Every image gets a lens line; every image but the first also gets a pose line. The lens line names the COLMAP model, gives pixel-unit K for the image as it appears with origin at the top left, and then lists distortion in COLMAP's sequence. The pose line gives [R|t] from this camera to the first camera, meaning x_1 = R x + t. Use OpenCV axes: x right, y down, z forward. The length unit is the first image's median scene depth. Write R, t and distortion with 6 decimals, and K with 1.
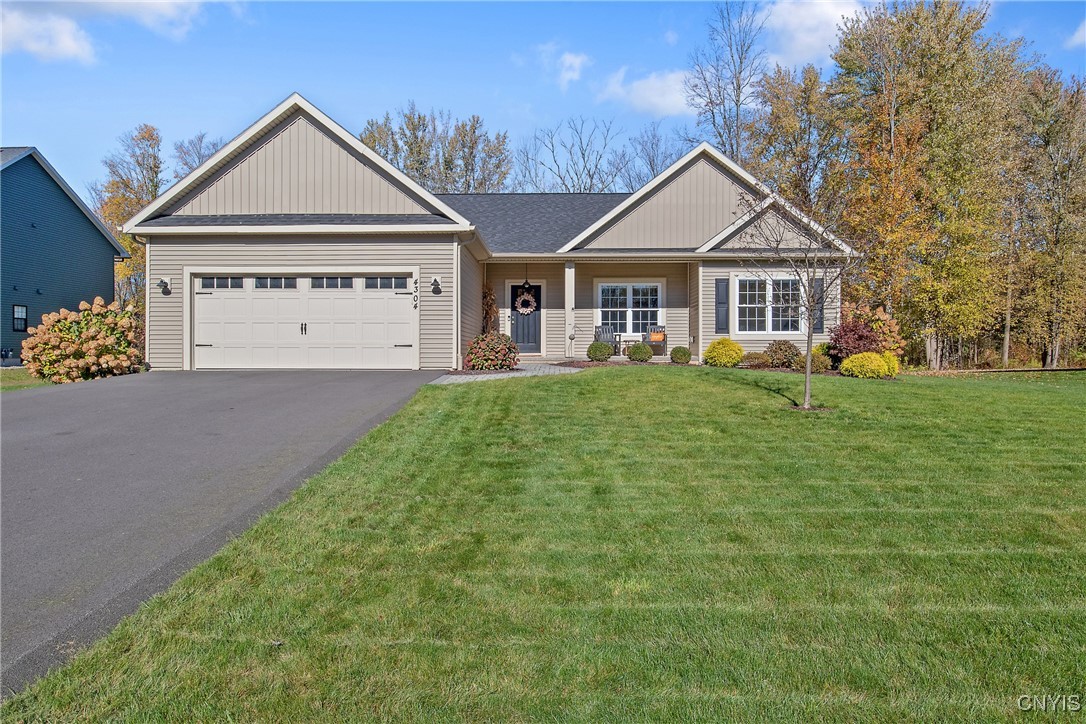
lens RADIAL K [[682.6, 0, 543.0], [0, 682.6, 363.3], [0, 0, 1]] dist [0.019597, -0.001043]
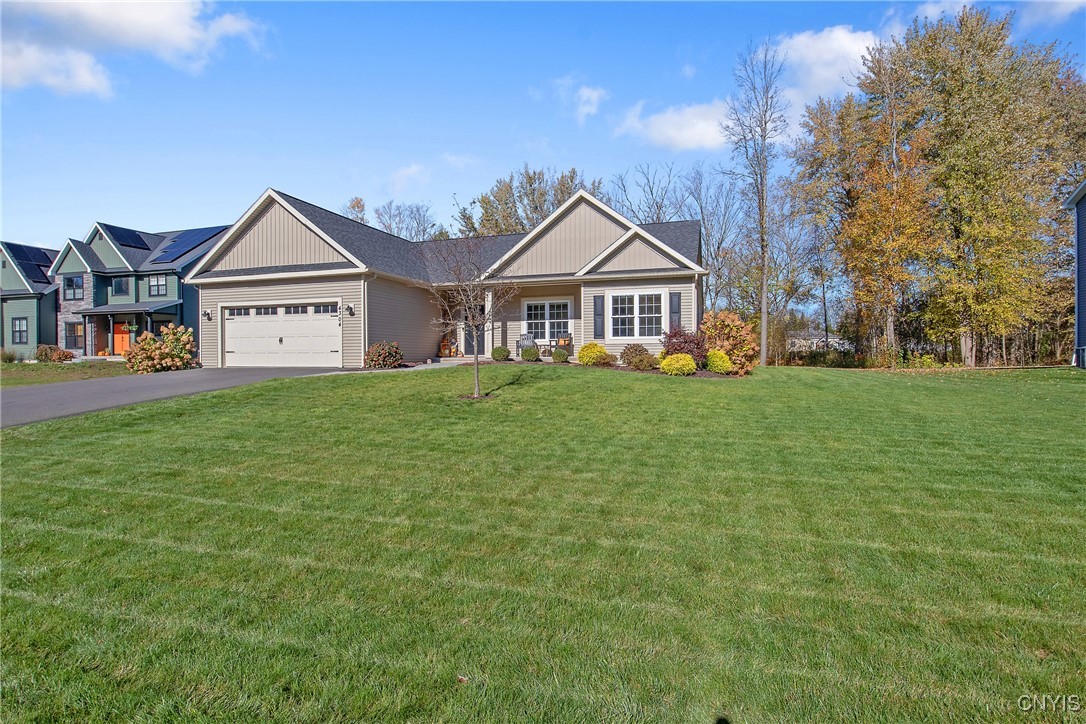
lens RADIAL K [[549.2, 0, 542.6], [0, 549.2, 364.0], [0, 0, 1]] dist [0.002702, 0.000276]
pose [[0.956032, -0.000646, -0.293261, 0.463572], [0.002351, 0.999982, 0.005461, -0.002774], [0.293252, -0.005911, 0.956017, -0.004587]]
